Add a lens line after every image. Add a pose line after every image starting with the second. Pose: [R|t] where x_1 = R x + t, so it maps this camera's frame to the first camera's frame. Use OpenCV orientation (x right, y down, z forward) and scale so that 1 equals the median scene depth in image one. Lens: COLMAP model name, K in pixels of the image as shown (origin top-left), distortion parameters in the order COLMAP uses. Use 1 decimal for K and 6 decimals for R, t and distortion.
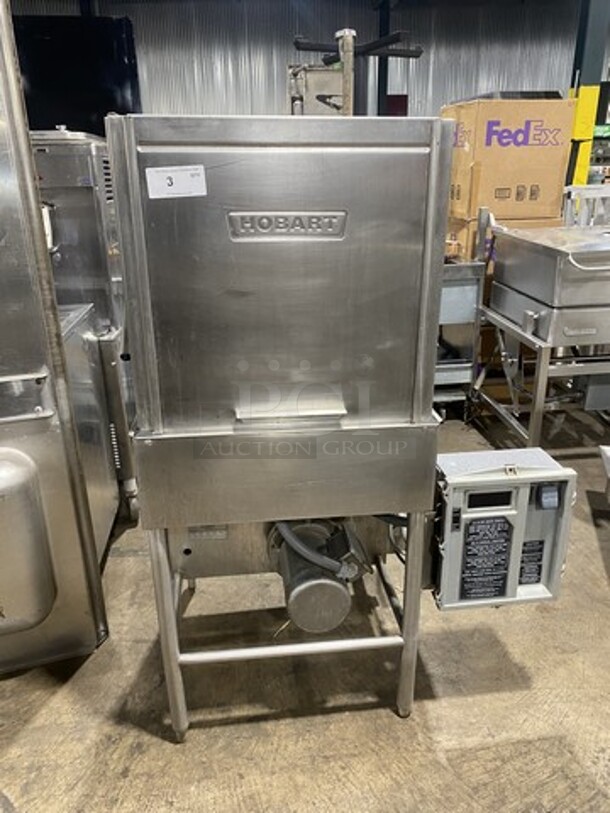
lens RADIAL K [[611.8, 0, 302.8], [0, 611.8, 406.5], [0, 0, 1]] dist [0.012900, -0.008741]
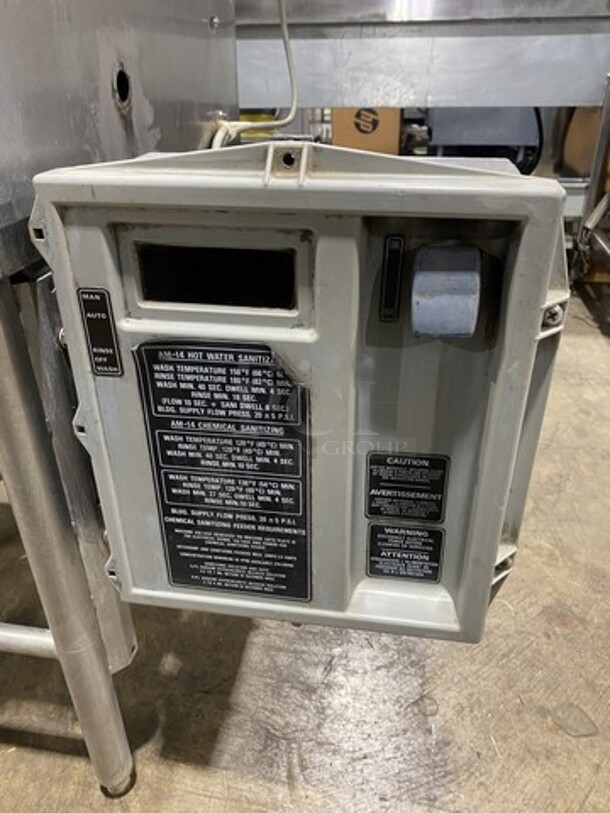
lens RADIAL K [[611.8, 0, 306.7], [0, 611.8, 403.1], [0, 0, 1]] dist [0.012900, -0.008741]
pose [[0.961808, 0.142769, -0.233543, 0.405765], [-0.104613, 0.980159, 0.168356, 0.153534], [0.252945, -0.137495, 0.957661, 0.720779]]
